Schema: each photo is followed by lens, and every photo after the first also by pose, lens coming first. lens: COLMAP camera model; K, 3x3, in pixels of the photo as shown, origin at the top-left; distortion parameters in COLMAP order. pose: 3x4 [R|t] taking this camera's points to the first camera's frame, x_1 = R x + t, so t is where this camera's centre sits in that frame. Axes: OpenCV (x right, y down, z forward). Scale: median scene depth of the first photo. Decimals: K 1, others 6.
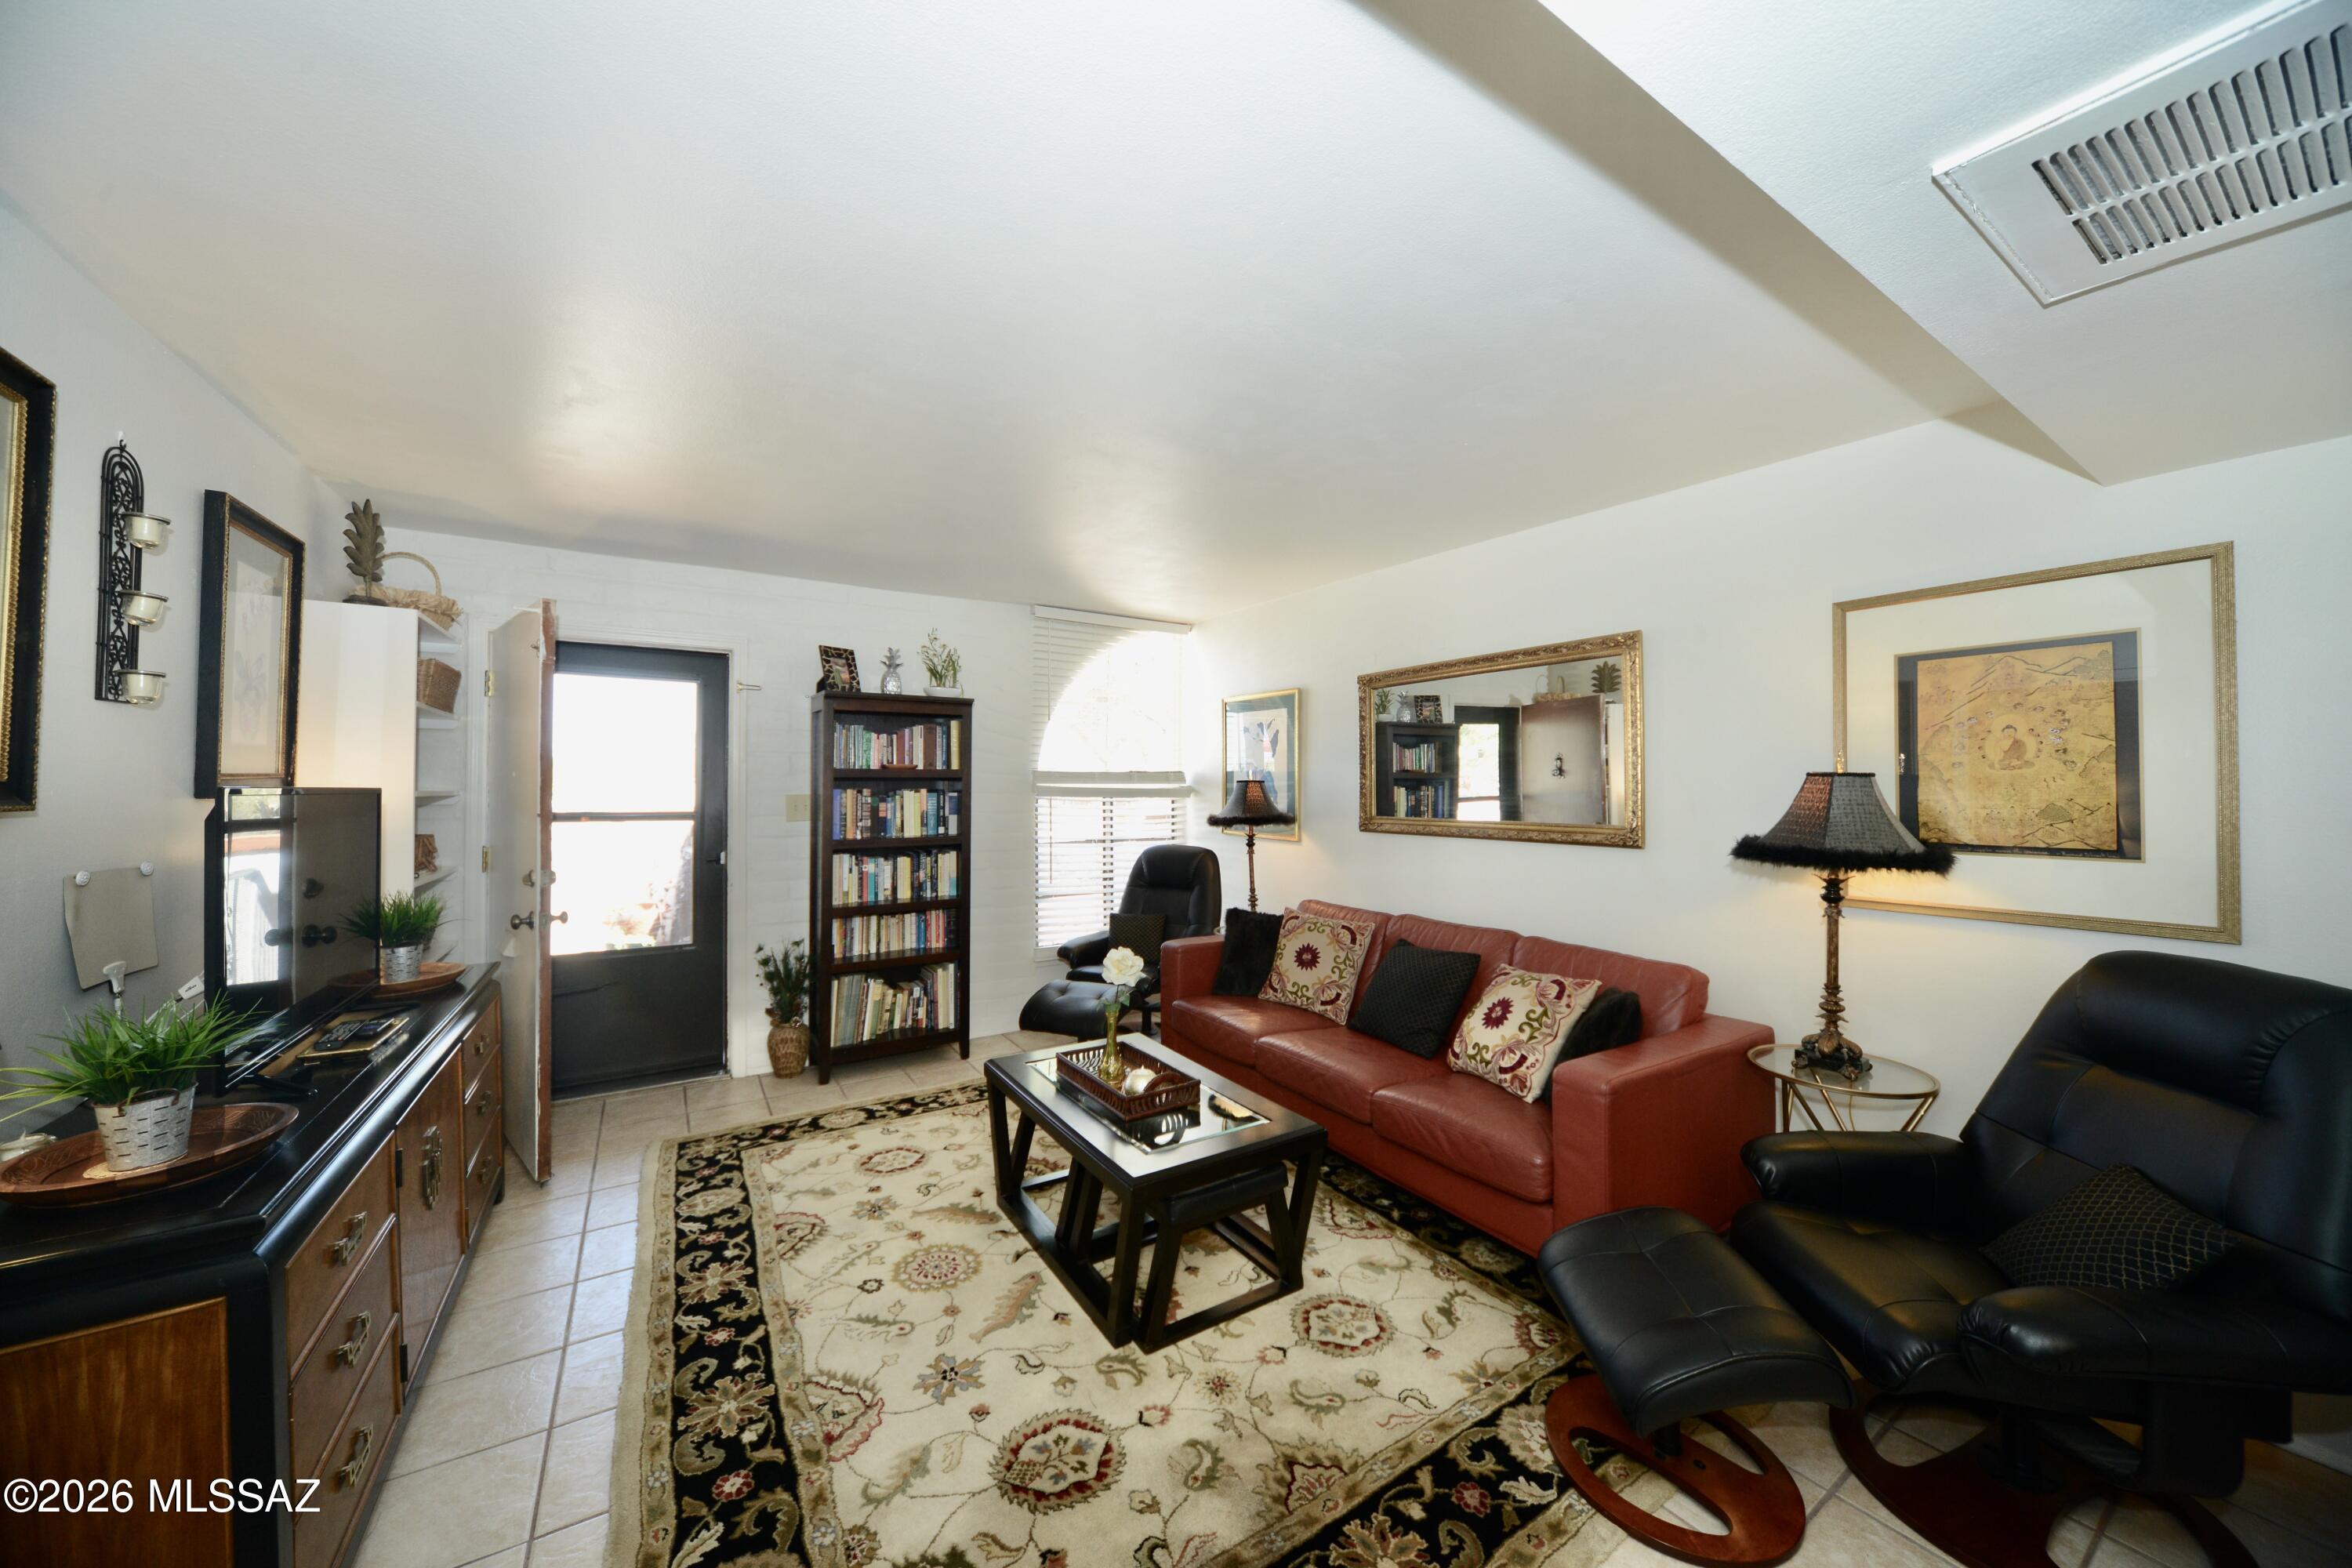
lens RADIAL K [[815.8, 0, 1164.9], [0, 815.8, 778.8], [0, 0, 1]] dist [-0.012927, 0.000383]
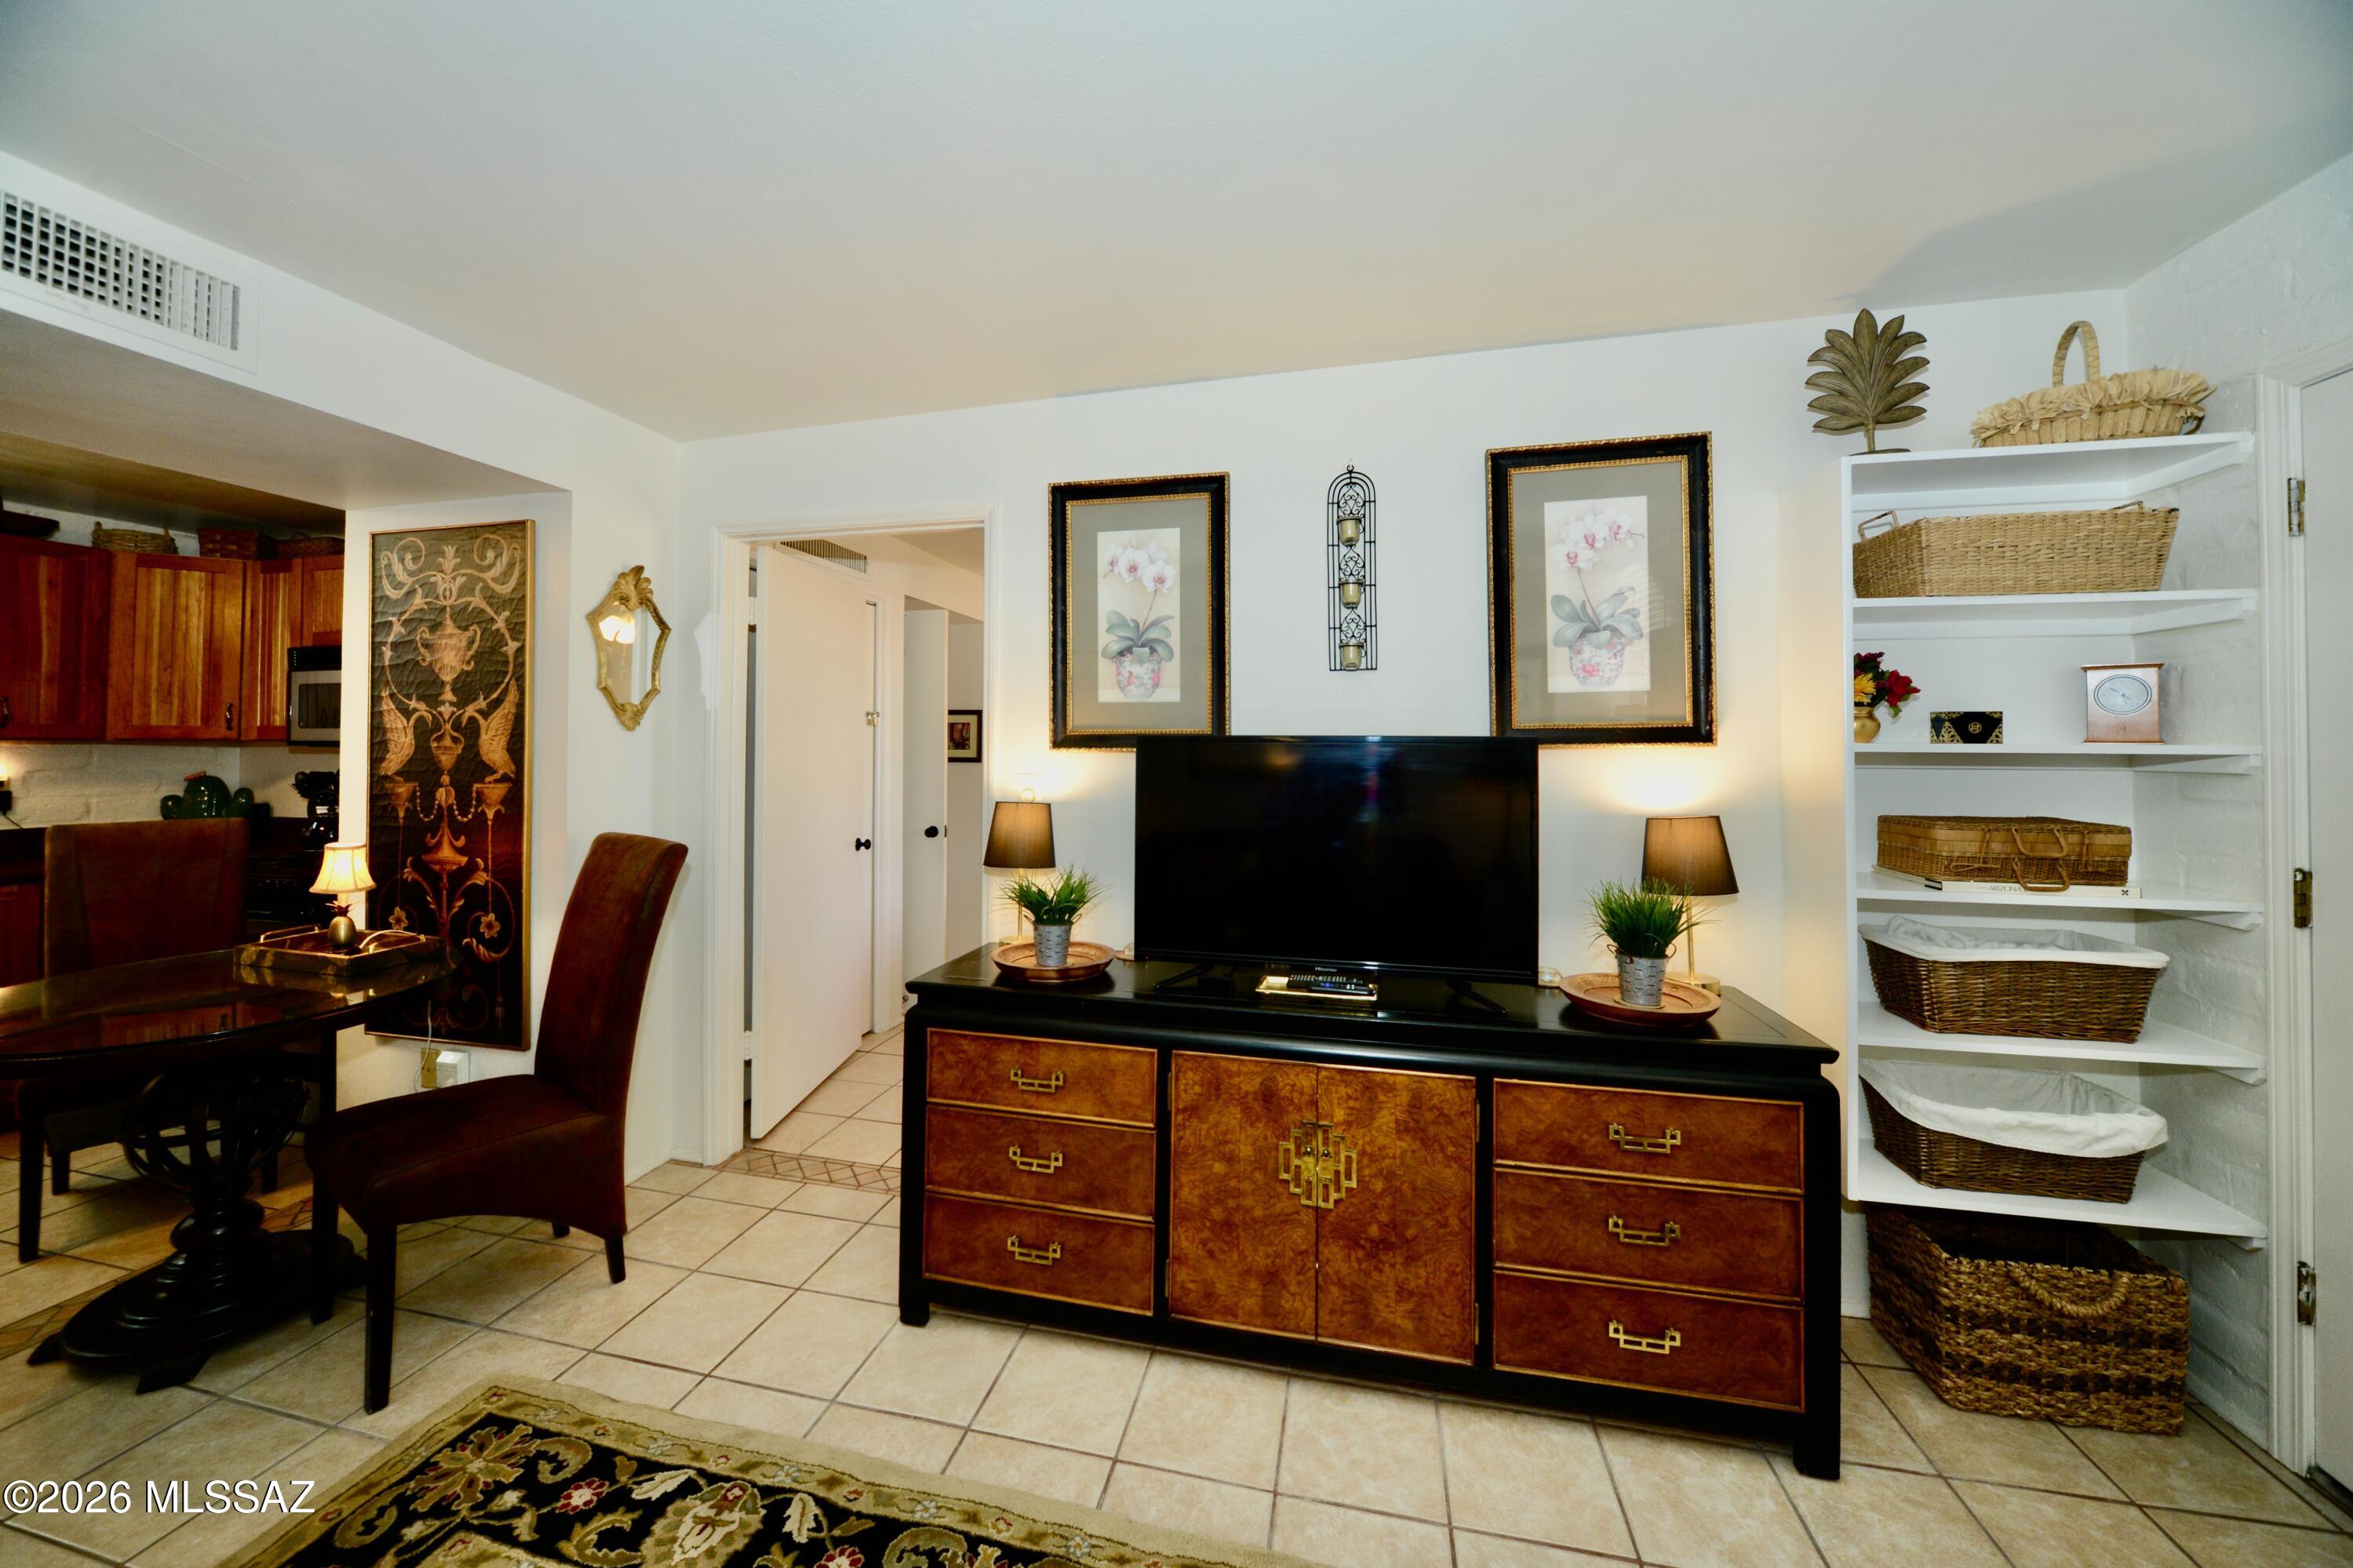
lens RADIAL K [[863.2, 0, 1165.9], [0, 863.2, 725.0], [0, 0, 1]] dist [-0.014134, 0.000557]
pose [[-0.708099, -0.018242, -0.705878, -0.081162], [0.003563, 0.999561, -0.029406, 0.018987], [0.706104, -0.023337, -0.707723, 1.101833]]
